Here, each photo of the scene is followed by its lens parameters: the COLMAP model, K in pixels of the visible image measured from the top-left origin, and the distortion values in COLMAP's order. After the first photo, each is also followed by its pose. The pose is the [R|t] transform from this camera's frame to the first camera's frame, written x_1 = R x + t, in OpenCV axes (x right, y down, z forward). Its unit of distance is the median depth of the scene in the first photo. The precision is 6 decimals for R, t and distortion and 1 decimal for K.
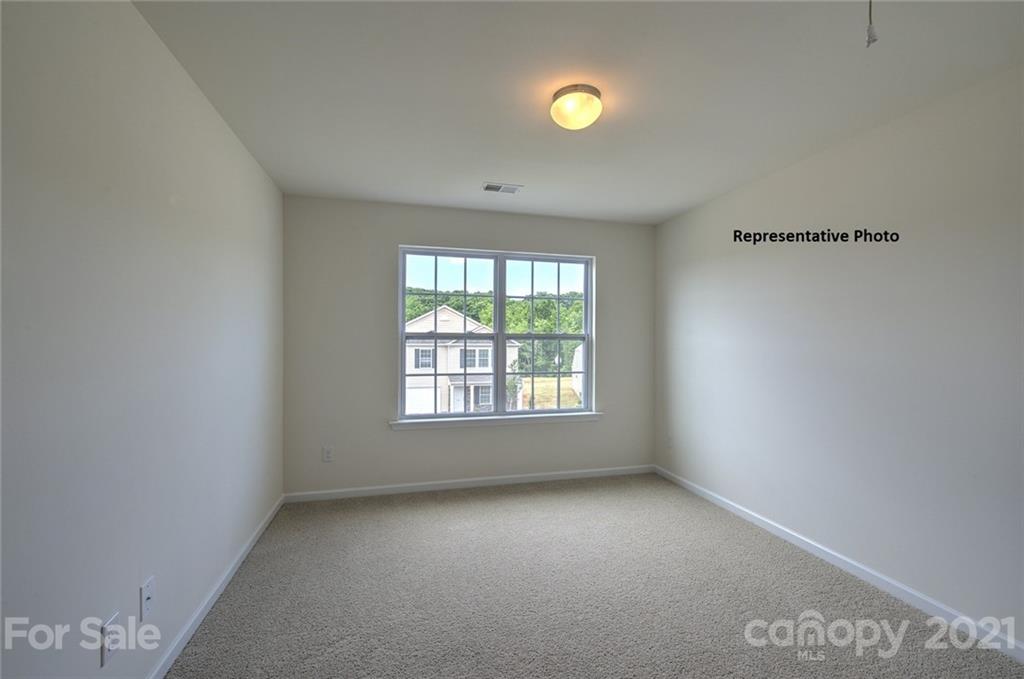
lens RADIAL K [[506.9, 0, 497.1], [0, 506.9, 332.5], [0, 0, 1]] dist [0.002499, -0.000696]
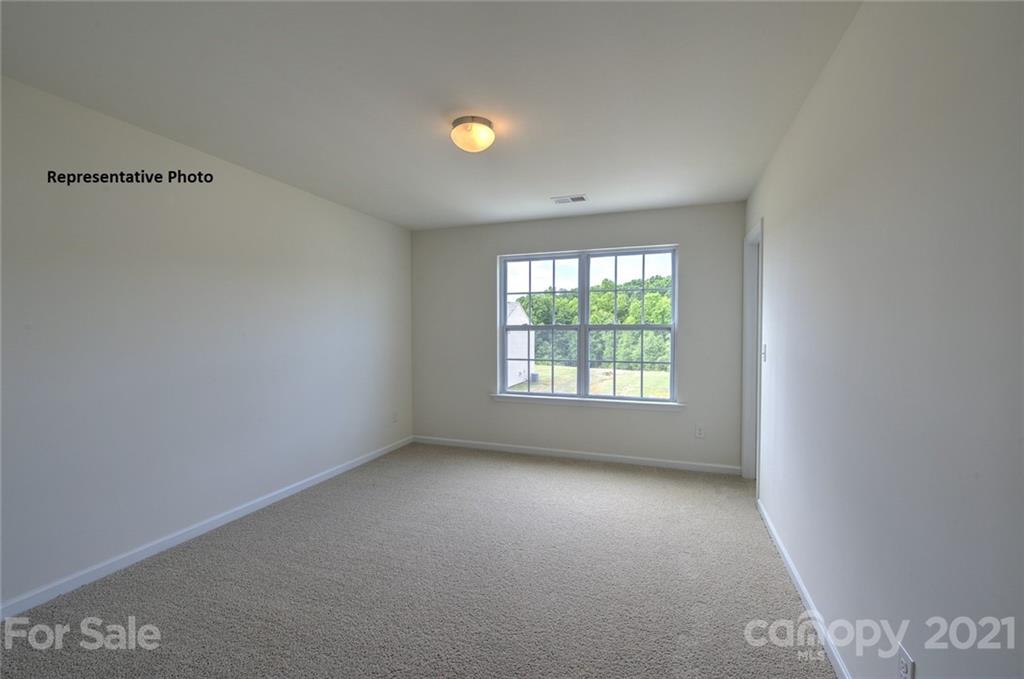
lens RADIAL K [[435.3, 0, 510.4], [0, 435.3, 344.4], [0, 0, 1]] dist [0.003770, -0.001724]
pose [[0.797119, 0.014622, -0.603645, 0.491579], [0.013255, 0.999042, 0.041702, 0.003269], [0.603676, -0.041243, 0.796162, 0.148782]]
